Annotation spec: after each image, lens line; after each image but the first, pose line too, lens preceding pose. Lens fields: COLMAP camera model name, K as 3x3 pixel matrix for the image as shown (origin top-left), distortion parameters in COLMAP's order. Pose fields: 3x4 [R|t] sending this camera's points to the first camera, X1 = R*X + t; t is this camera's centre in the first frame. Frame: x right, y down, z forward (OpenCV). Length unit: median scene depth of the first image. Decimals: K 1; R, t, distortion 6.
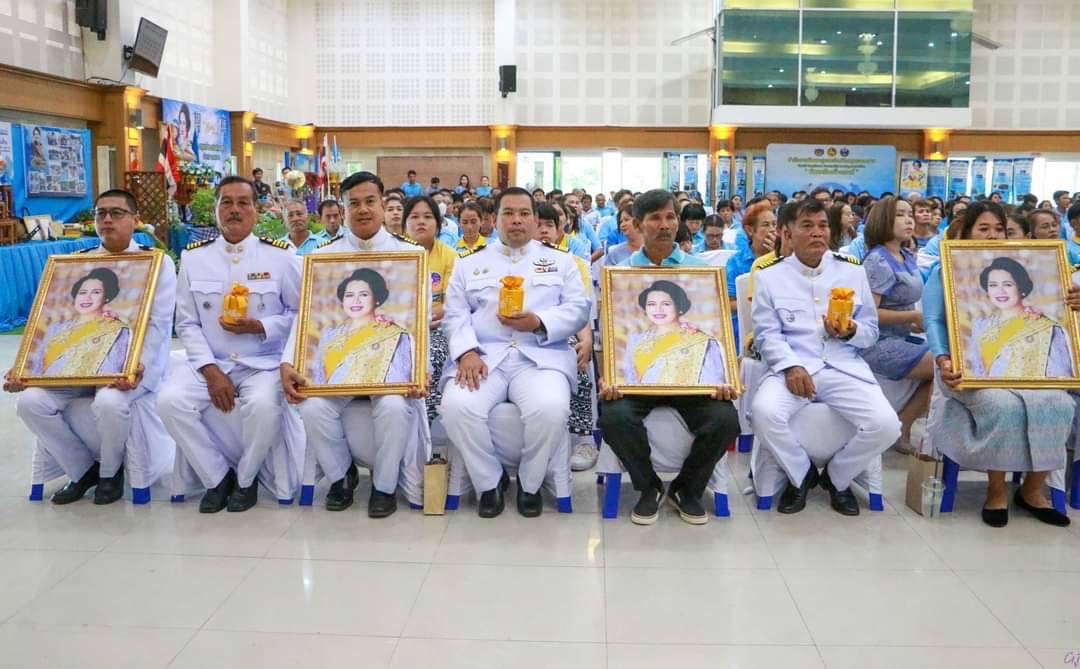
lens RADIAL K [[989.7, 0, 540.0], [0, 989.7, 334.5], [0, 0, 1]] dist [-0.077078, 0.009783]
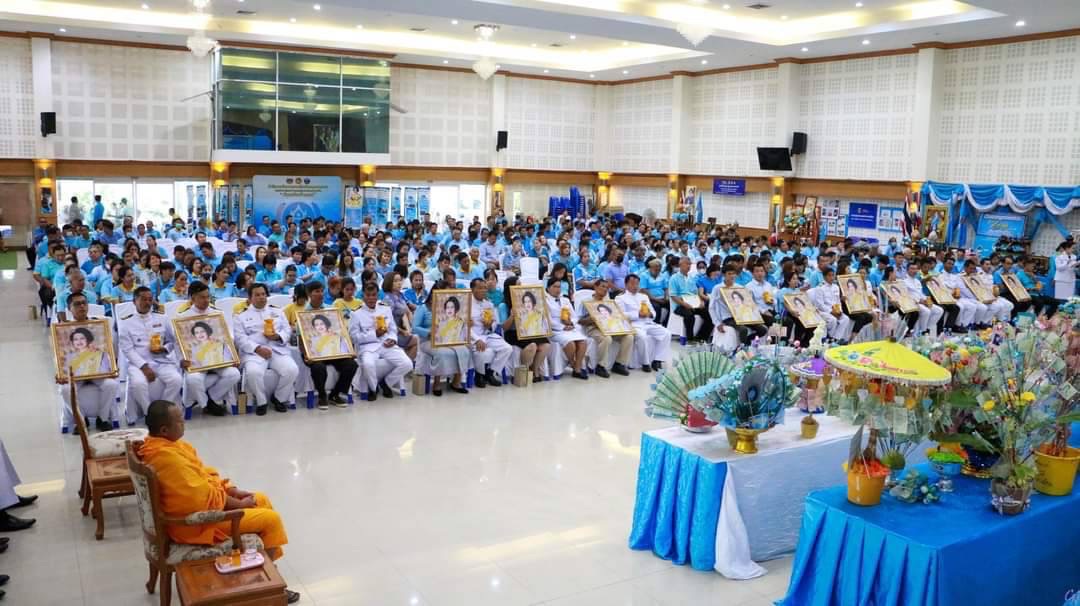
lens RADIAL K [[938.7, 0, 540.0], [0, 938.7, 303.0], [0, 0, 1]] dist [-0.203837, 0.185014]
pose [[0.828005, -0.061313, 0.557358, -0.165937], [0.055555, 0.998083, 0.027264, -0.027604], [-0.557961, 0.008390, 0.829824, -0.295802]]
